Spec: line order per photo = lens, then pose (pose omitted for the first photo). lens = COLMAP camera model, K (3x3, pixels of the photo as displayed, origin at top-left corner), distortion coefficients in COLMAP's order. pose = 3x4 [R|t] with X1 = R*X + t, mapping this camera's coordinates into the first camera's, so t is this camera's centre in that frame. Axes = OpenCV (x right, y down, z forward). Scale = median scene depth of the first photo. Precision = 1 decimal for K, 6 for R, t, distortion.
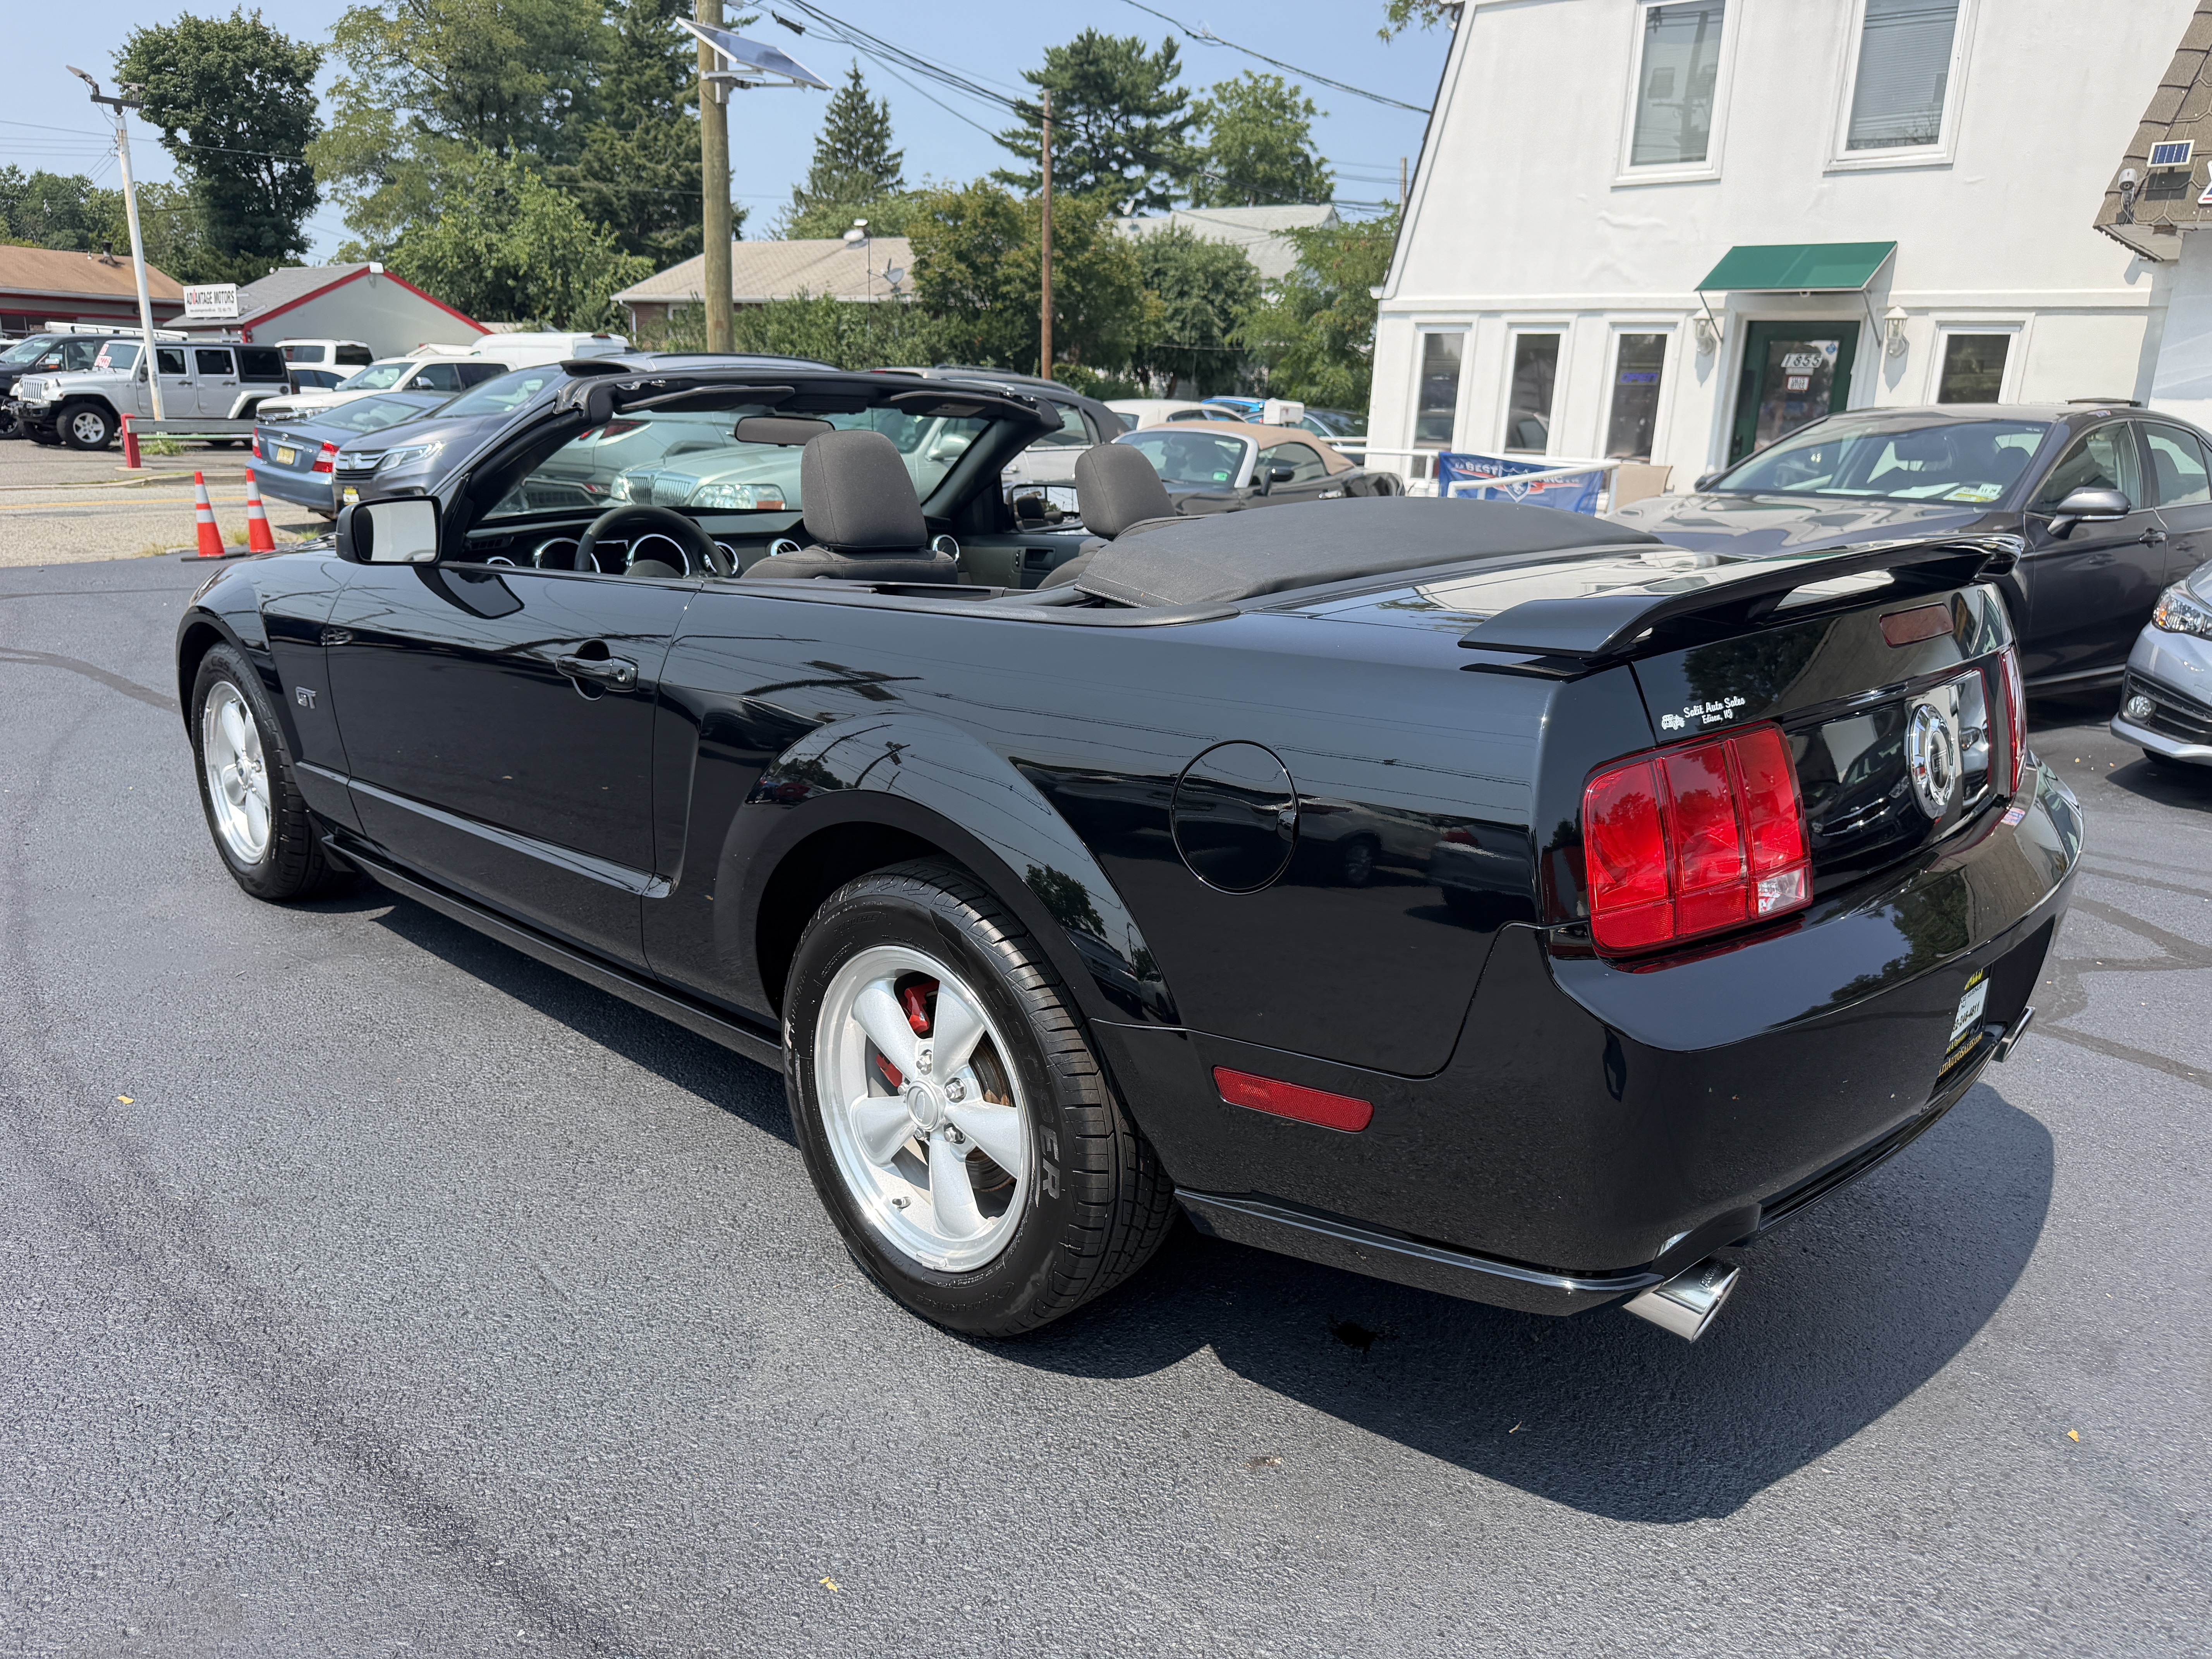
lens RADIAL K [[1580.1, 0, 1110.3], [0, 1580.1, 844.1], [0, 0, 1]] dist [0.000426, -0.008085]
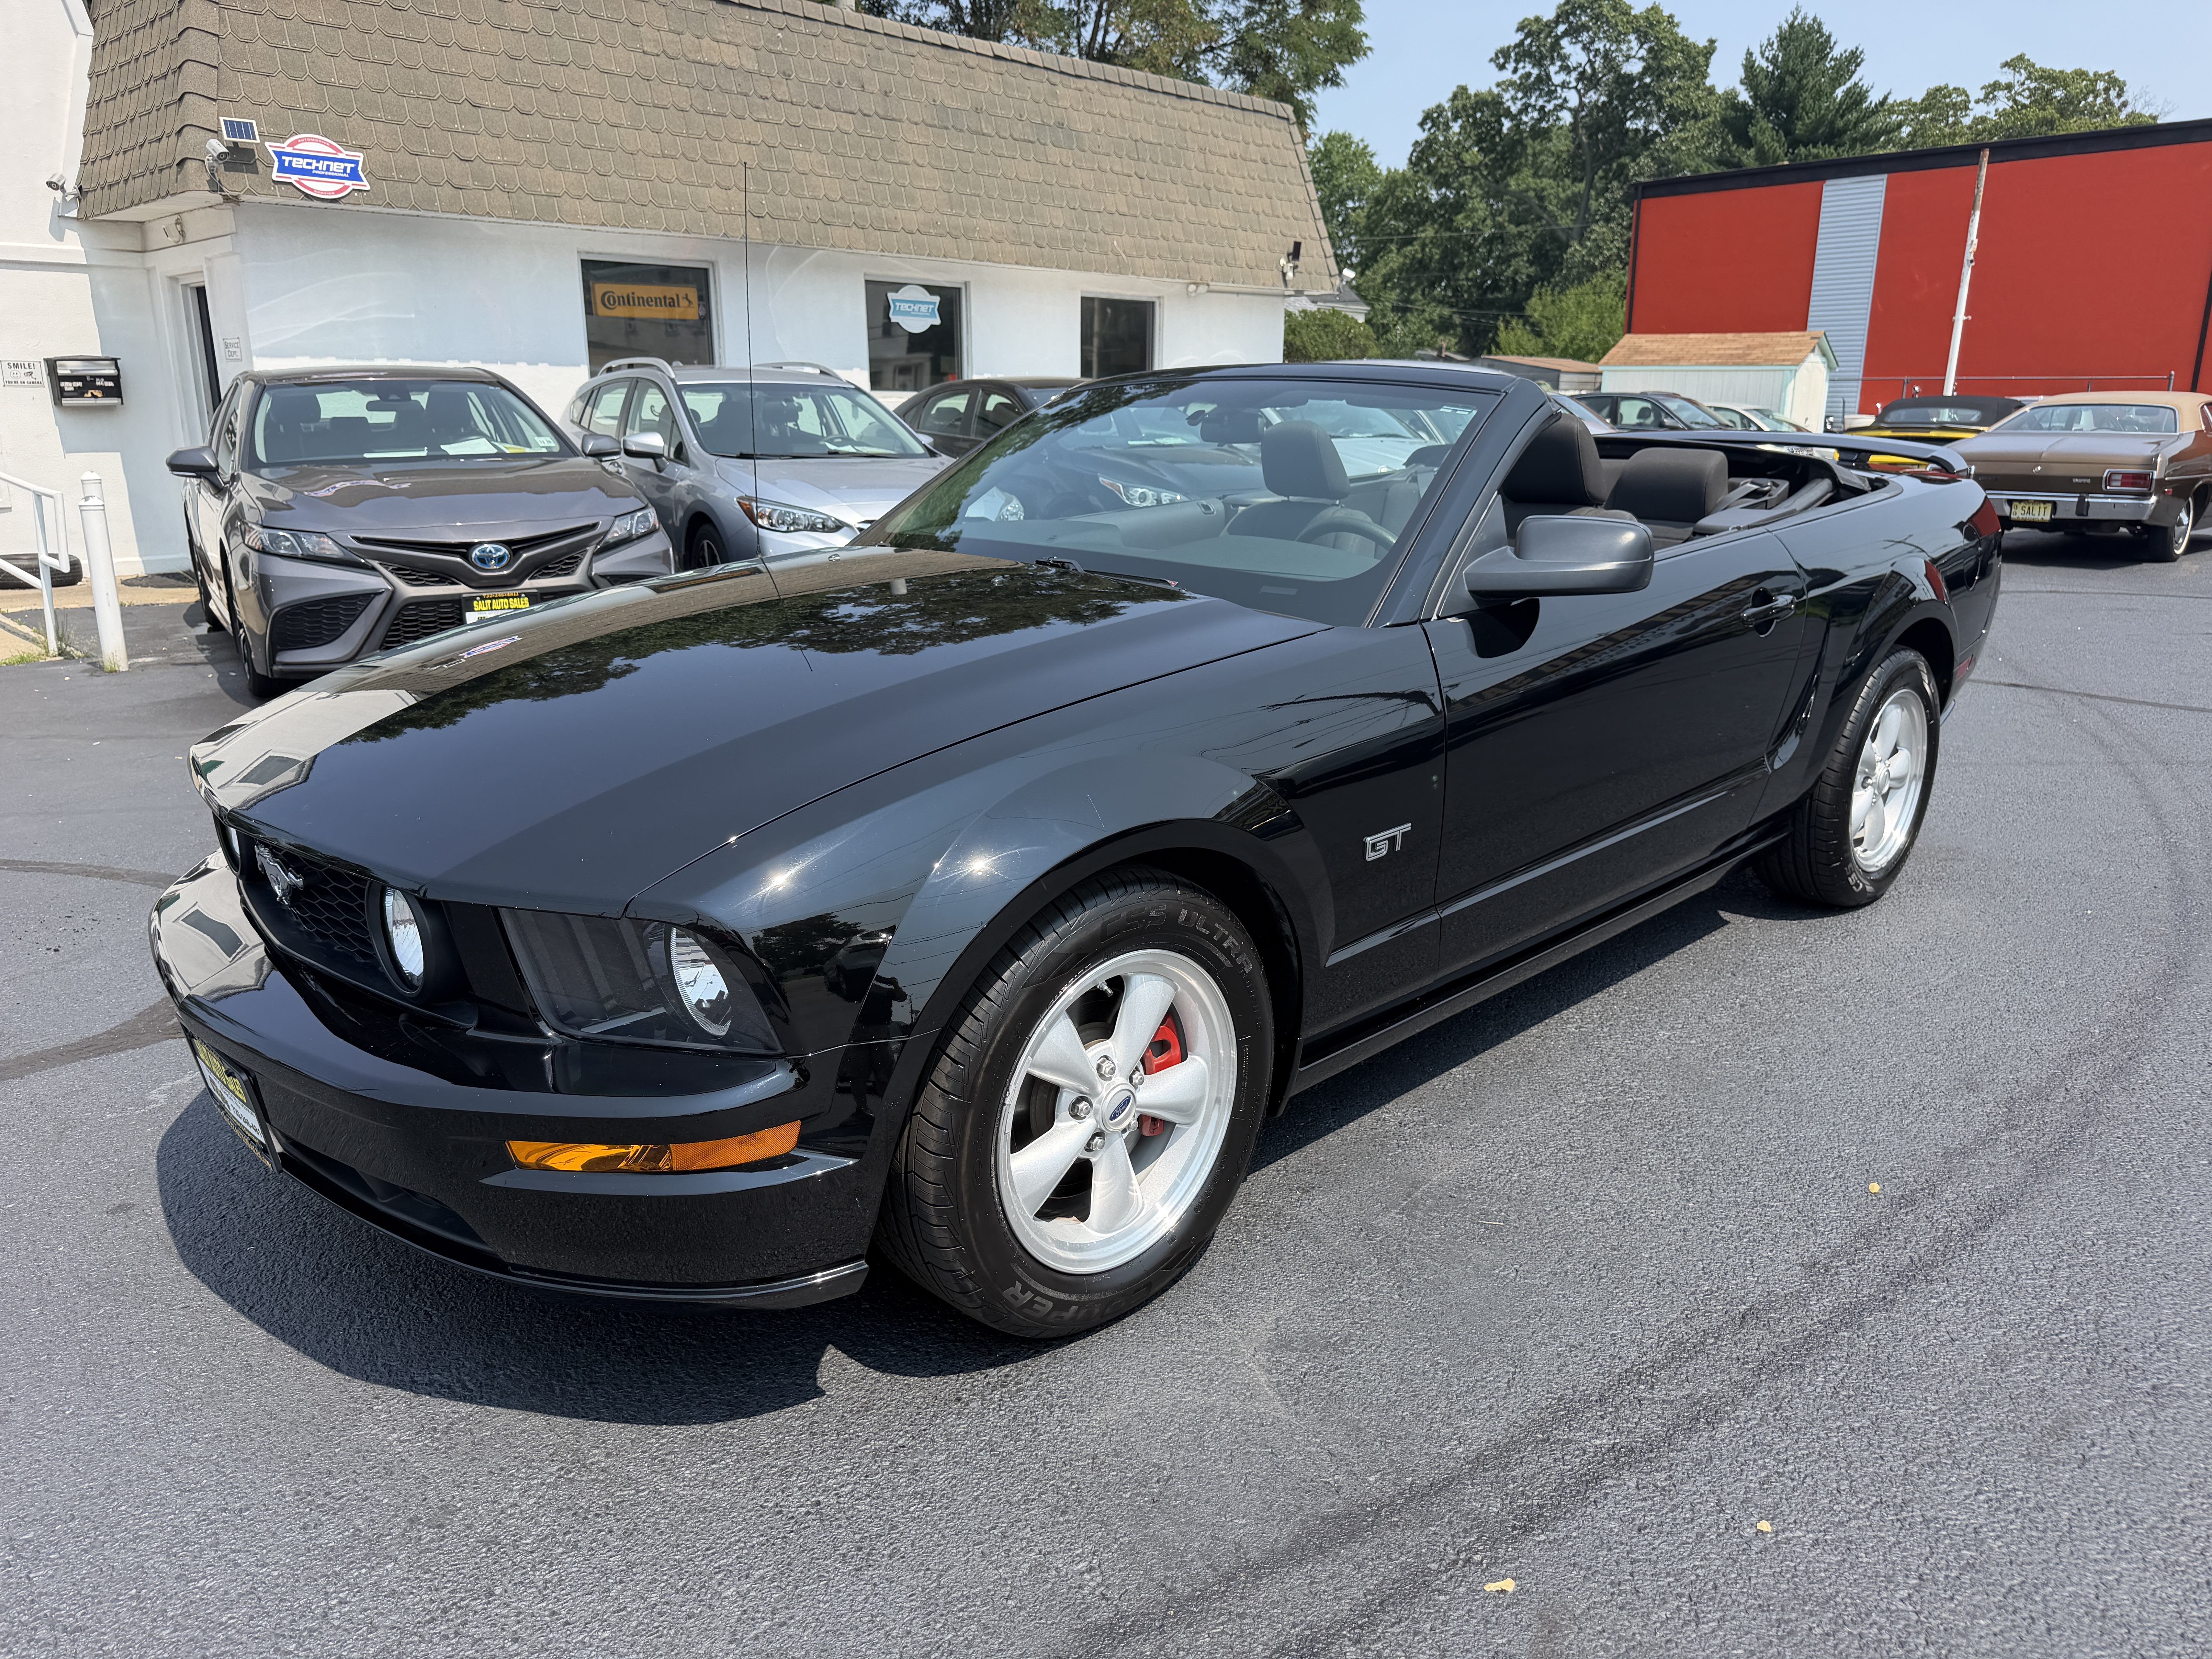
lens RADIAL K [[1580.1, 0, 1111.3], [0, 1580.1, 835.9], [0, 0, 1]] dist [0.000426, -0.008085]
pose [[0.019387, -0.291422, 0.956398, -0.164549], [0.260932, 0.924902, 0.276535, -0.044634], [-0.965163, 0.244194, 0.093972, 0.146341]]
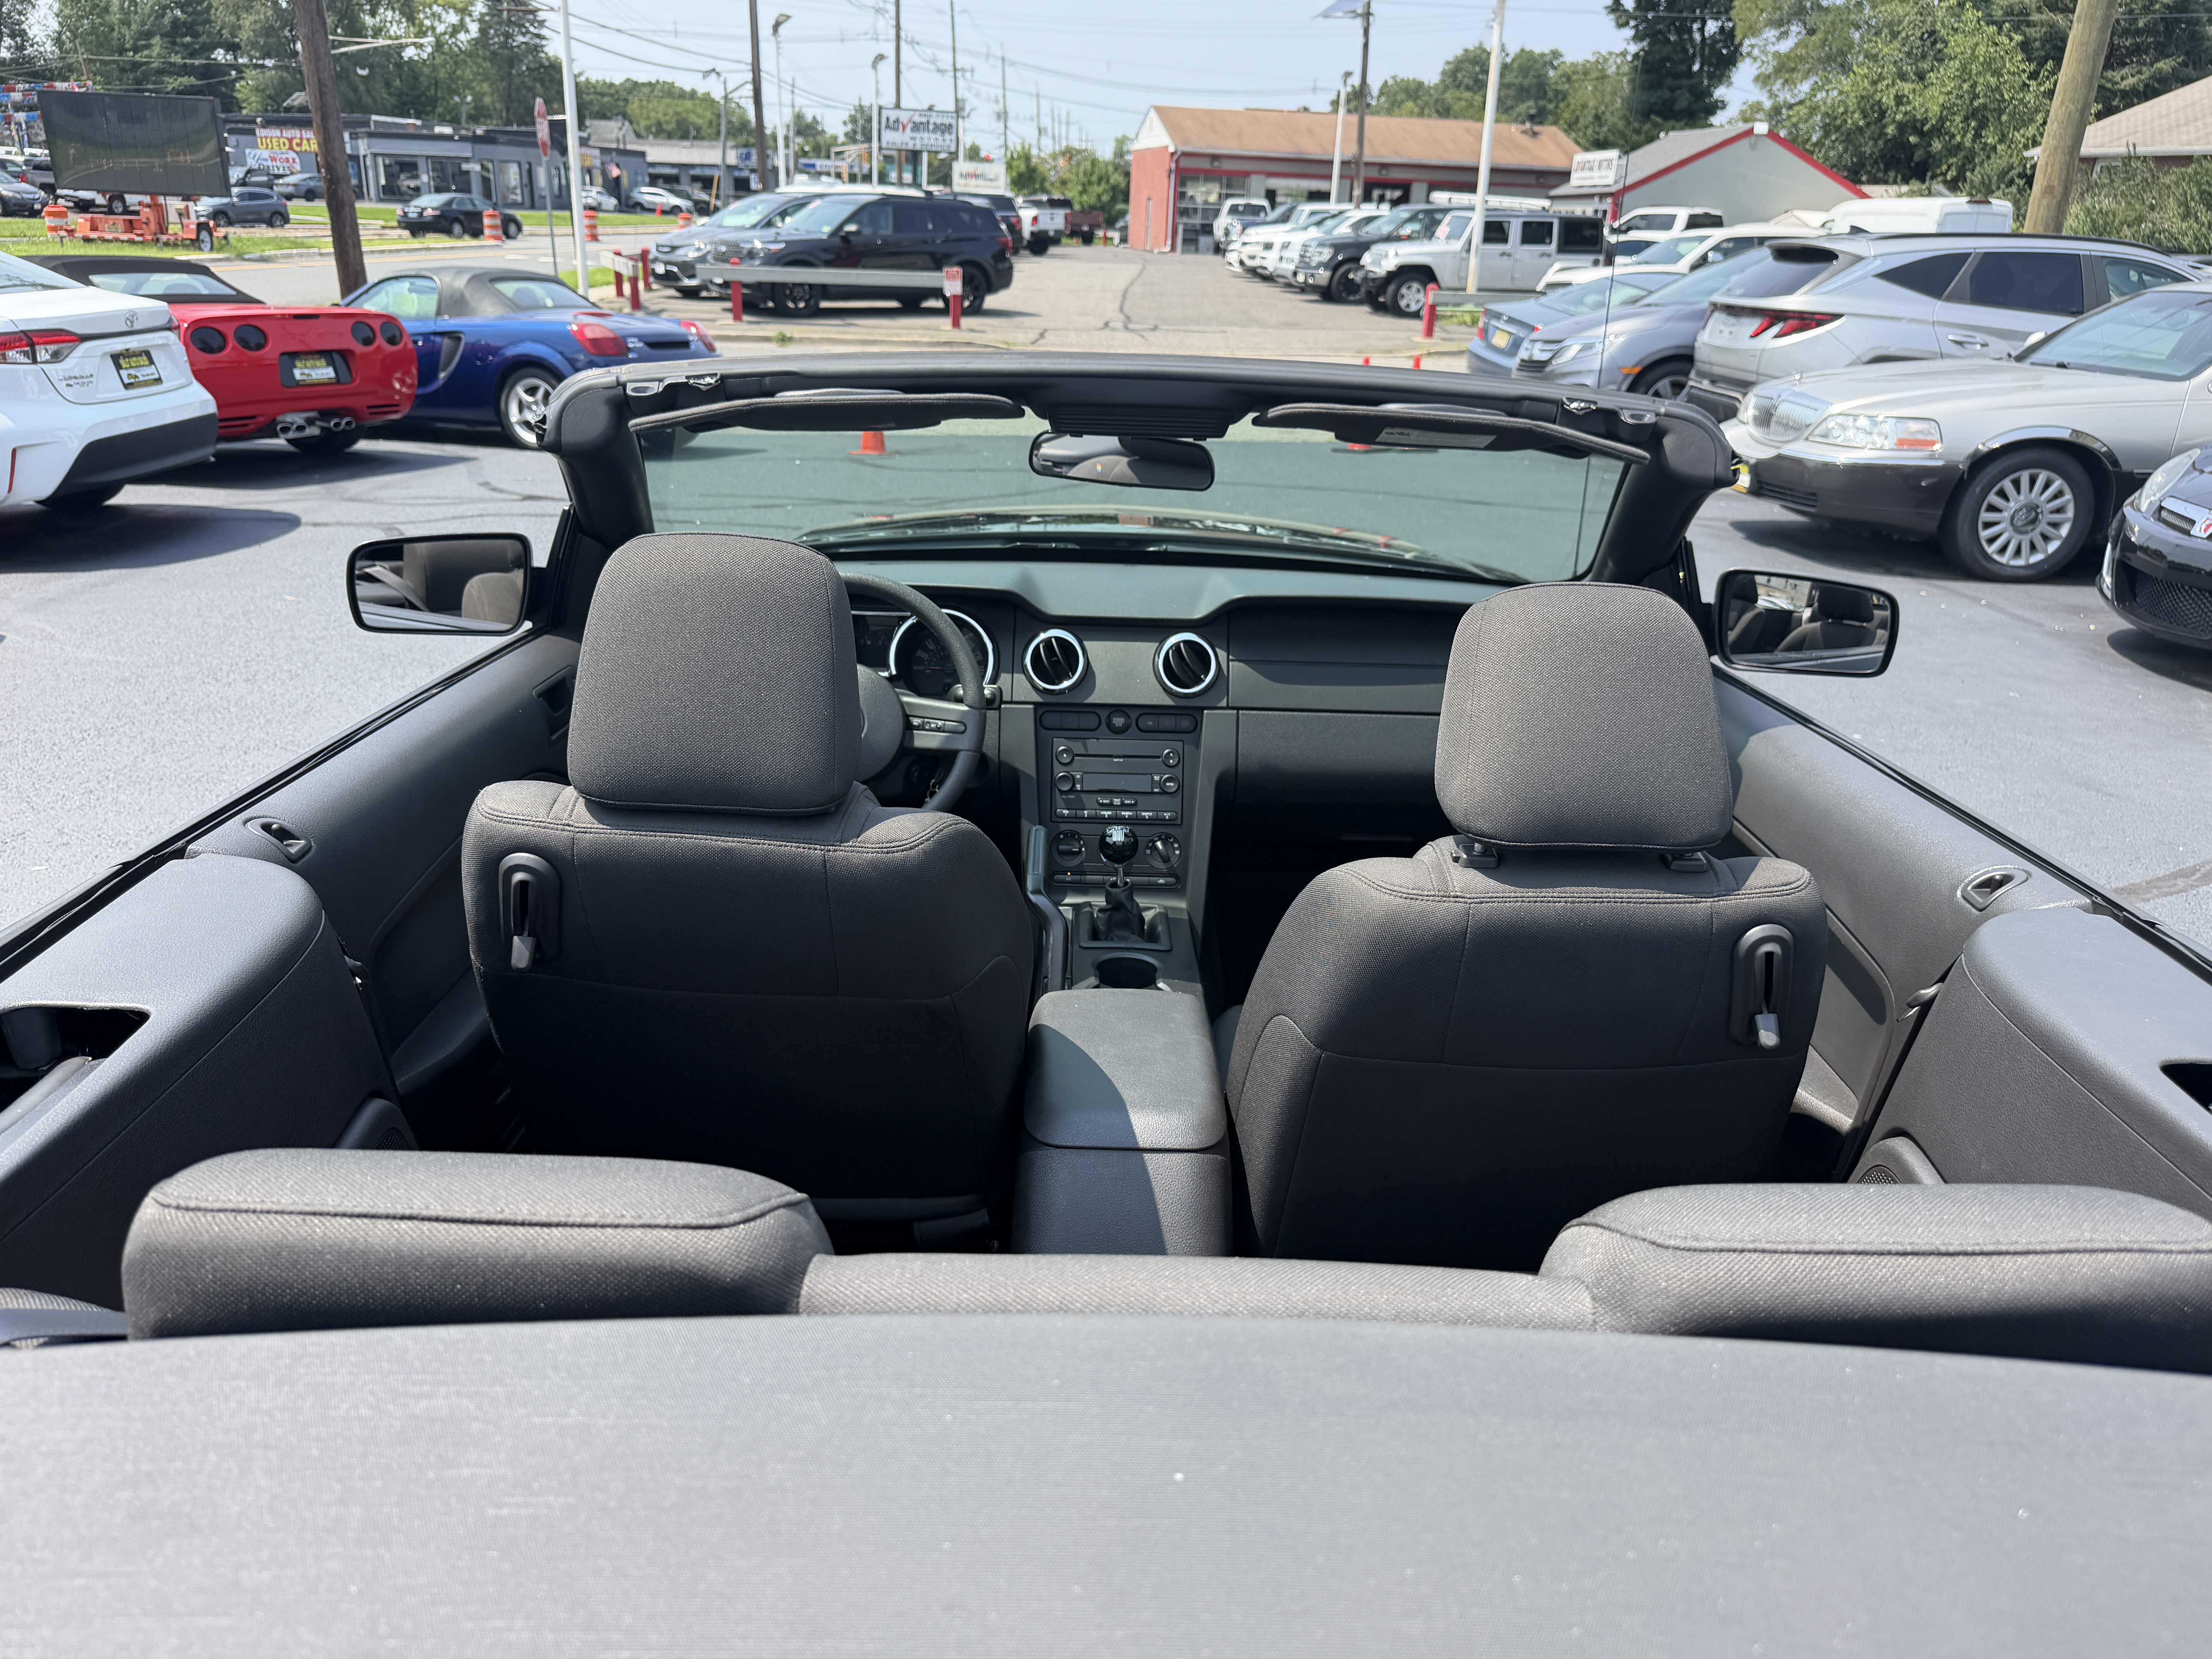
lens RADIAL K [[1580.1, 0, 1090.9], [0, 1580.1, 843.2], [0, 0, 1]] dist [0.000426, -0.008085]
pose [[0.688010, 0.260941, -0.677165, 0.026050], [-0.207930, 0.964878, 0.160549, -0.031228], [0.695275, 0.030344, 0.718103, 0.085591]]
